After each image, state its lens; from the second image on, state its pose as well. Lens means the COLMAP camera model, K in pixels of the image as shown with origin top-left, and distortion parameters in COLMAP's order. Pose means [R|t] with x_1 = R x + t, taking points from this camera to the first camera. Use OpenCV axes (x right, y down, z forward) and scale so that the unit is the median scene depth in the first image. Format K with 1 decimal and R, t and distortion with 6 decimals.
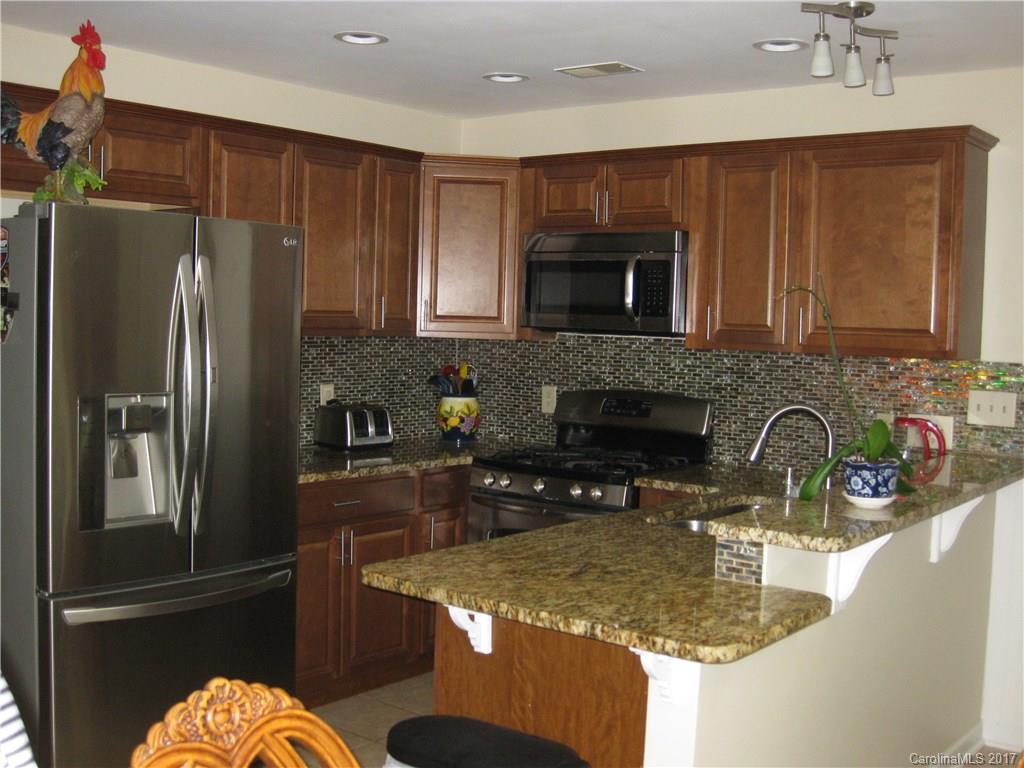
lens RADIAL K [[1175.2, 0, 512.0], [0, 1175.2, 384.0], [0, 0, 1]] dist [-0.104905, -0.008411]
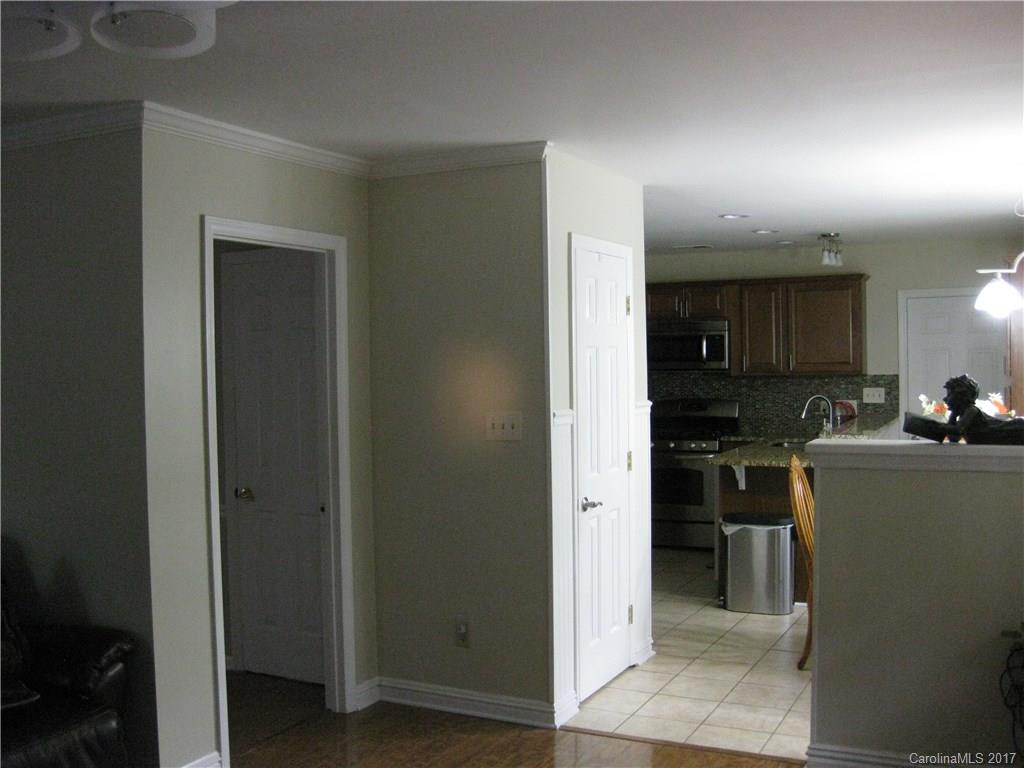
lens RADIAL K [[1052.9, 0, 498.2], [0, 1052.9, 390.5], [0, 0, 1]] dist [-0.125520, -0.013267]
pose [[0.980597, -0.049446, 0.189695, -0.677467], [0.054572, 0.998270, -0.021890, 0.015599], [-0.188284, 0.031818, 0.981599, -0.837683]]
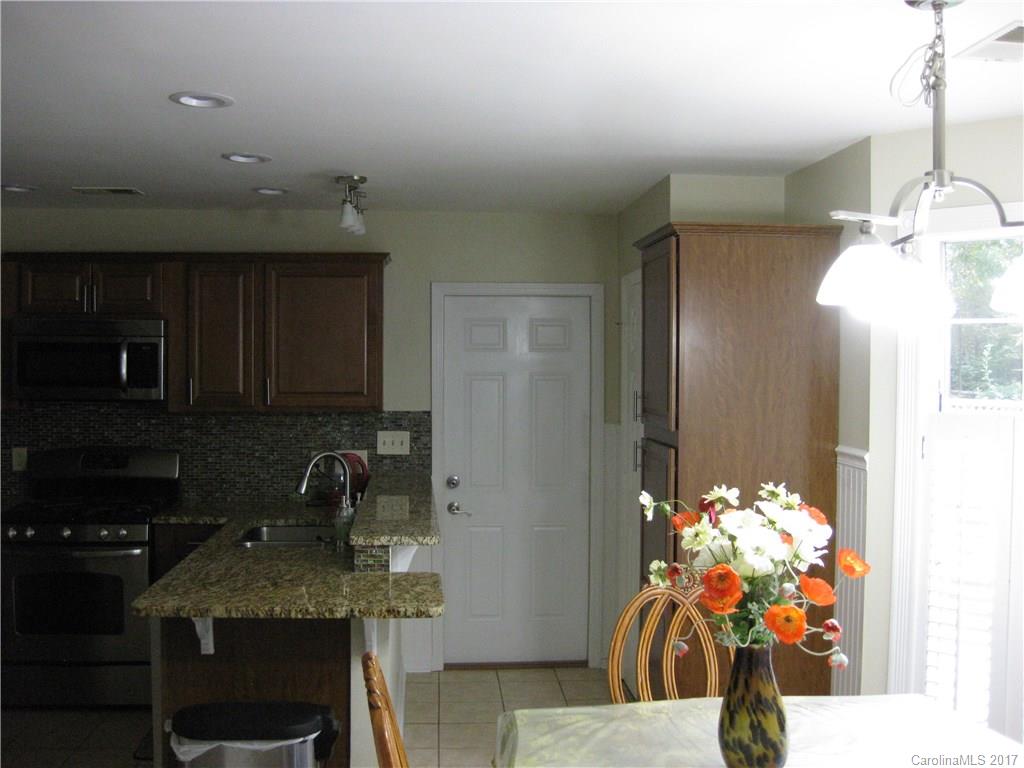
lens RADIAL K [[1052.9, 0, 498.2], [0, 1052.9, 390.5], [0, 0, 1]] dist [-0.125520, -0.013267]
pose [[0.736725, -0.039557, 0.675035, -0.380423], [0.052768, 0.998606, 0.000928, -0.038717], [-0.674131, 0.034936, 0.737785, -0.080610]]
